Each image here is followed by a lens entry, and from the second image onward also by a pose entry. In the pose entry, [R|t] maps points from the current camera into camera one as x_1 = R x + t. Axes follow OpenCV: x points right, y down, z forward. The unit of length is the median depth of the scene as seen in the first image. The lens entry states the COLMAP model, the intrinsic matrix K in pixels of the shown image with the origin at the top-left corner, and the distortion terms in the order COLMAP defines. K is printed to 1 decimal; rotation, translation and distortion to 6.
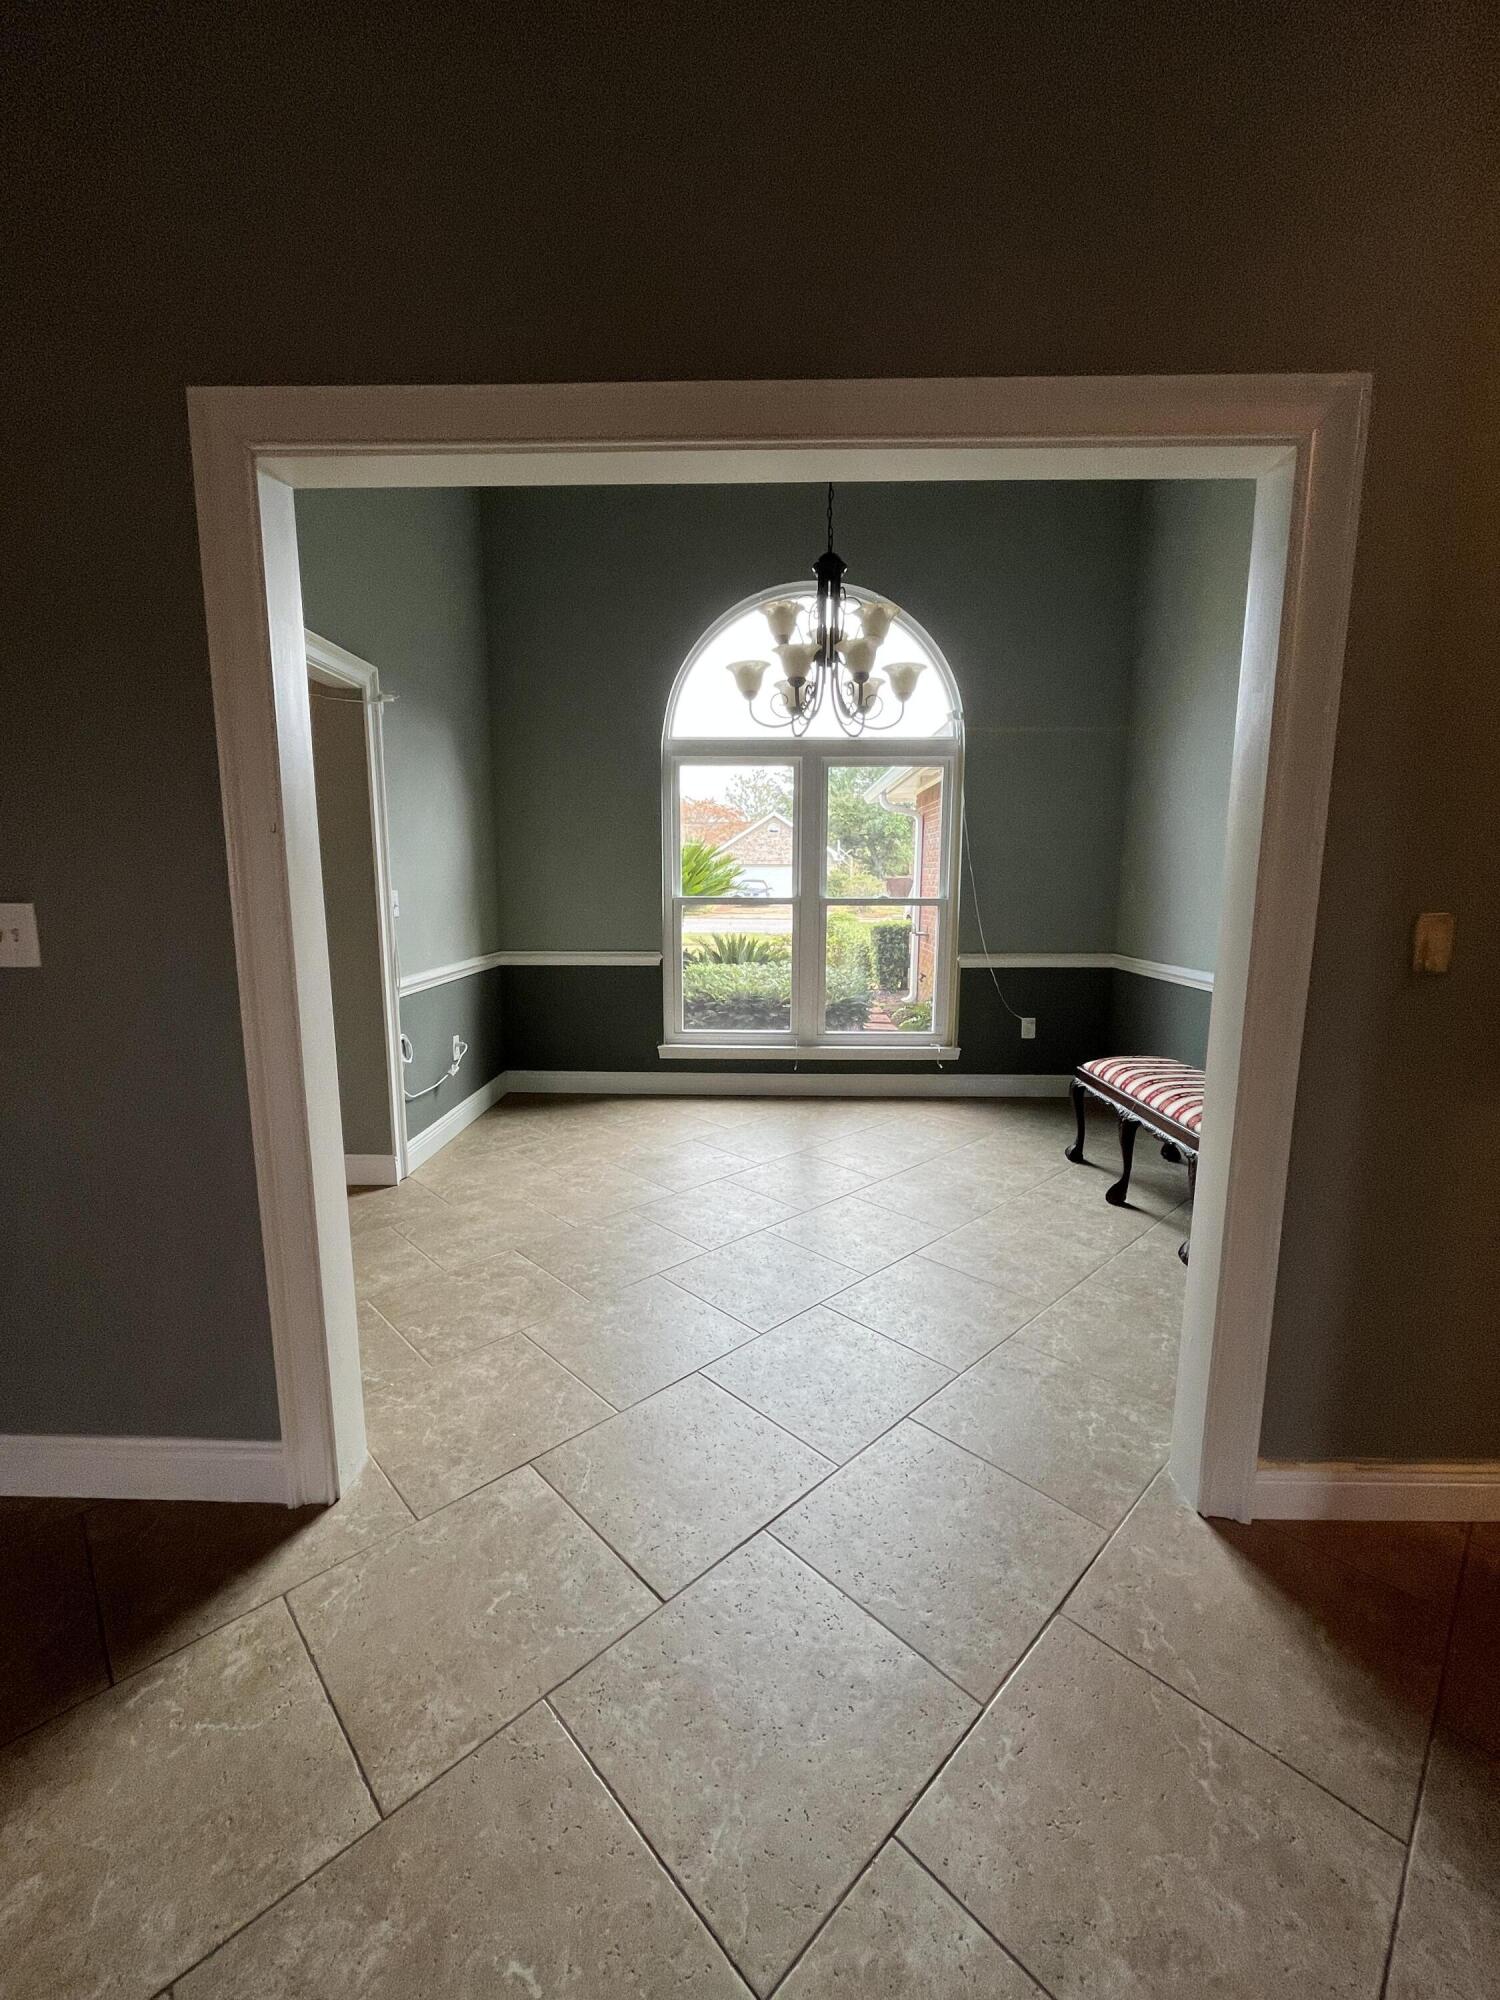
lens RADIAL K [[804.2, 0, 745.0], [0, 804.2, 1008.6], [0, 0, 1]] dist [0.000904, 0.000133]
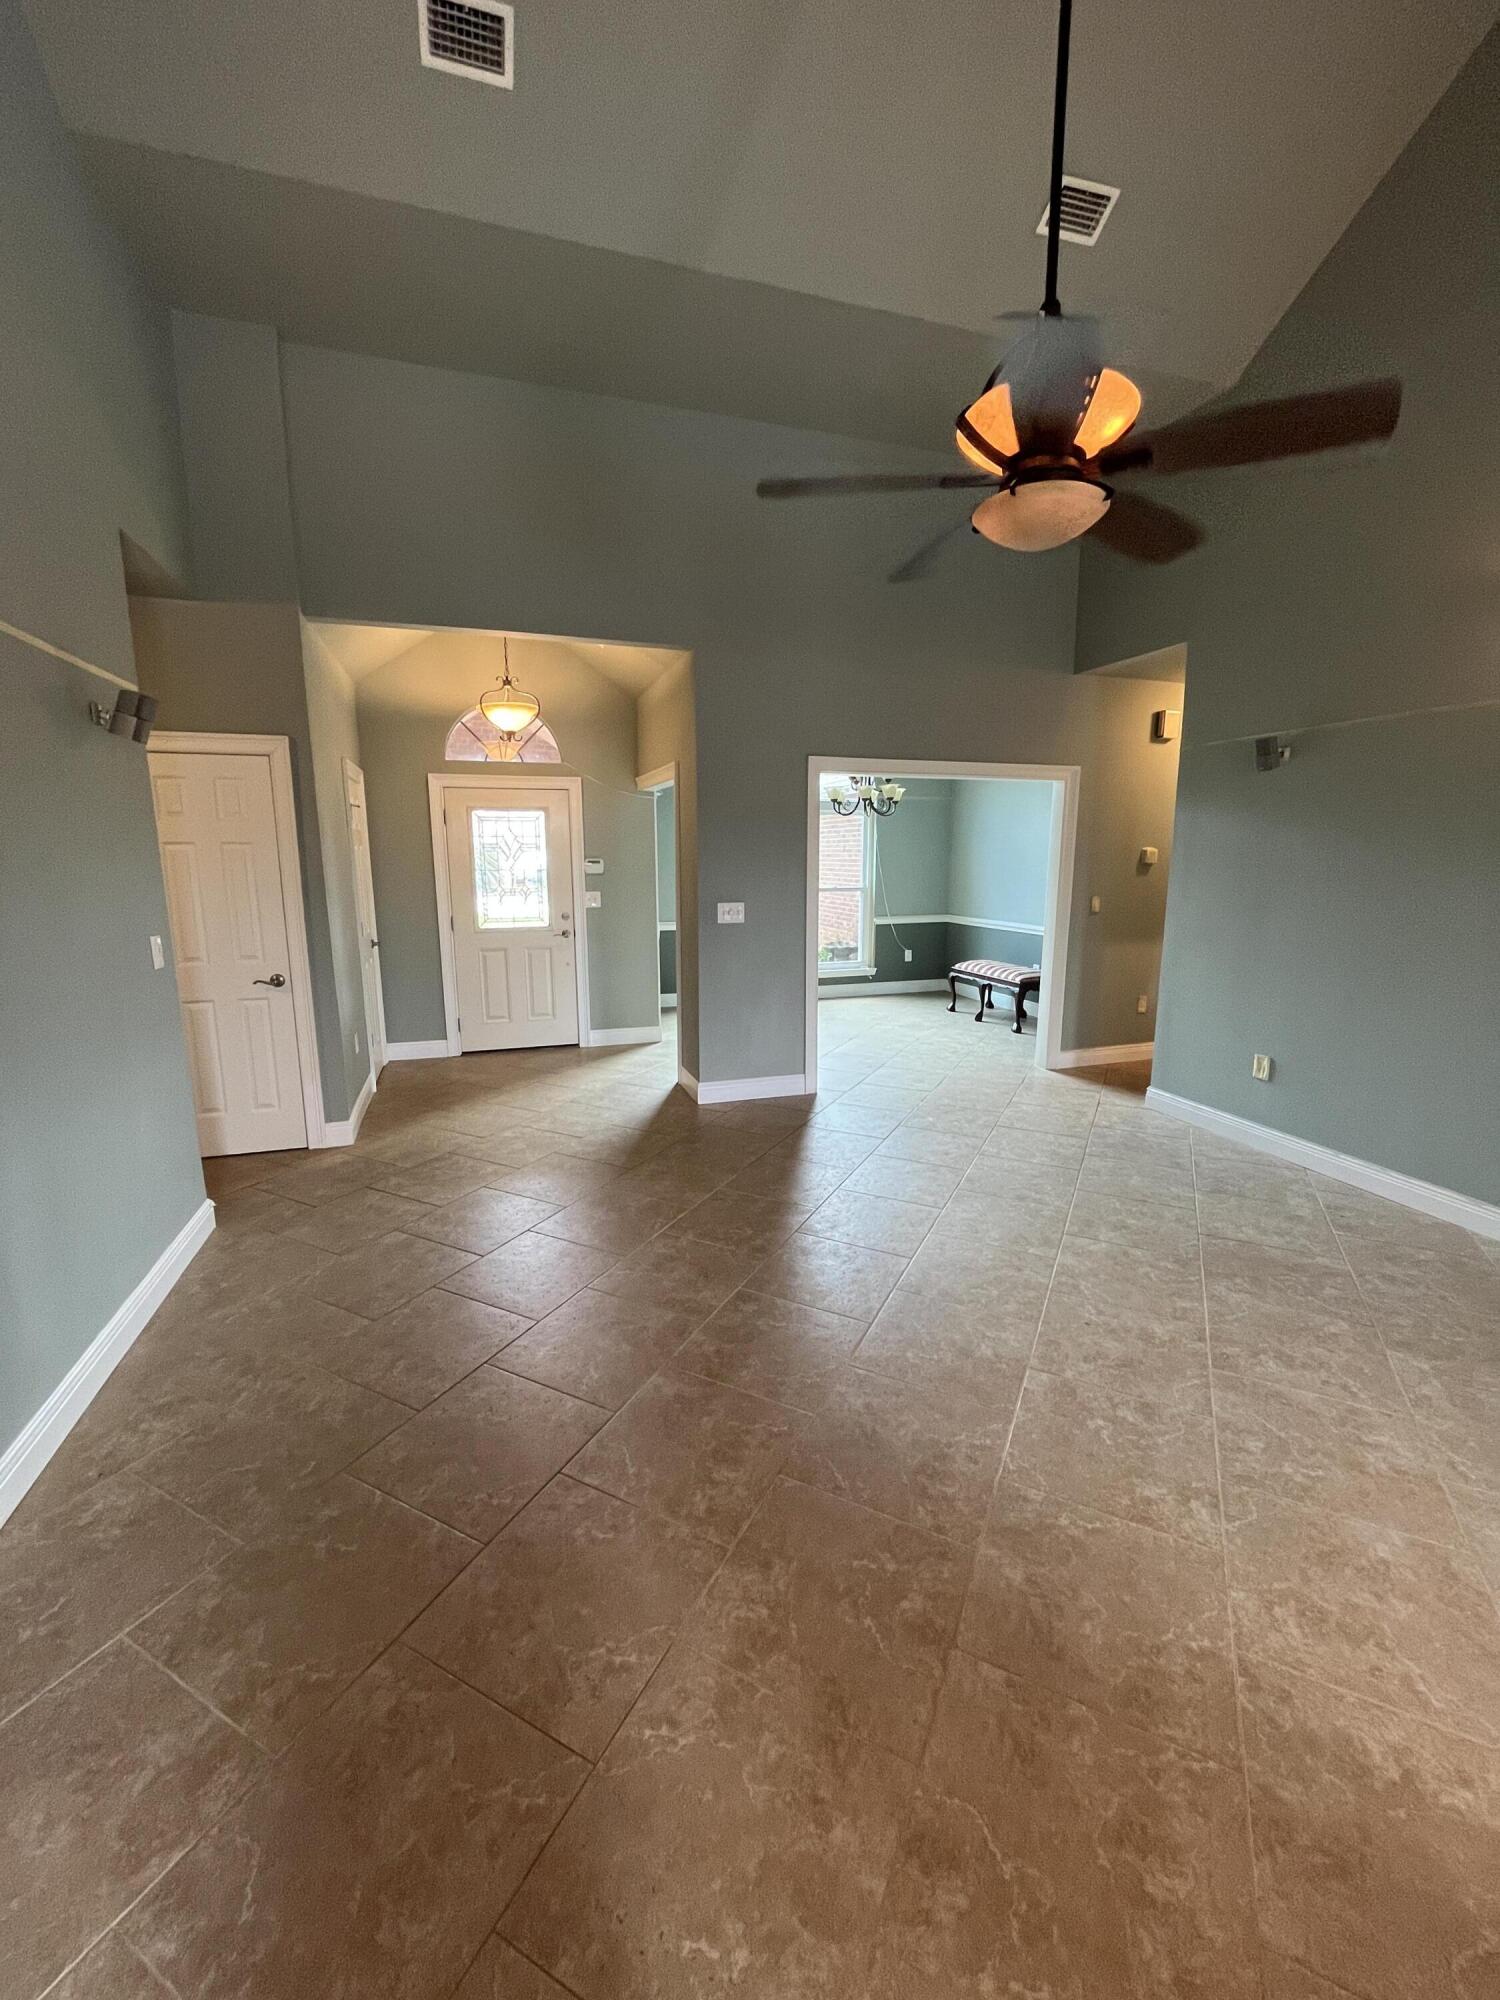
lens RADIAL K [[815.8, 0, 750.0], [0, 815.8, 1000.0], [0, 0, 1]] dist [-0.000751, -0.000029]
pose [[0.938167, -0.062302, 0.340530, -0.956301], [0.056746, 0.998043, 0.026262, 0.082085], [-0.341500, -0.005314, 0.939867, -0.985716]]
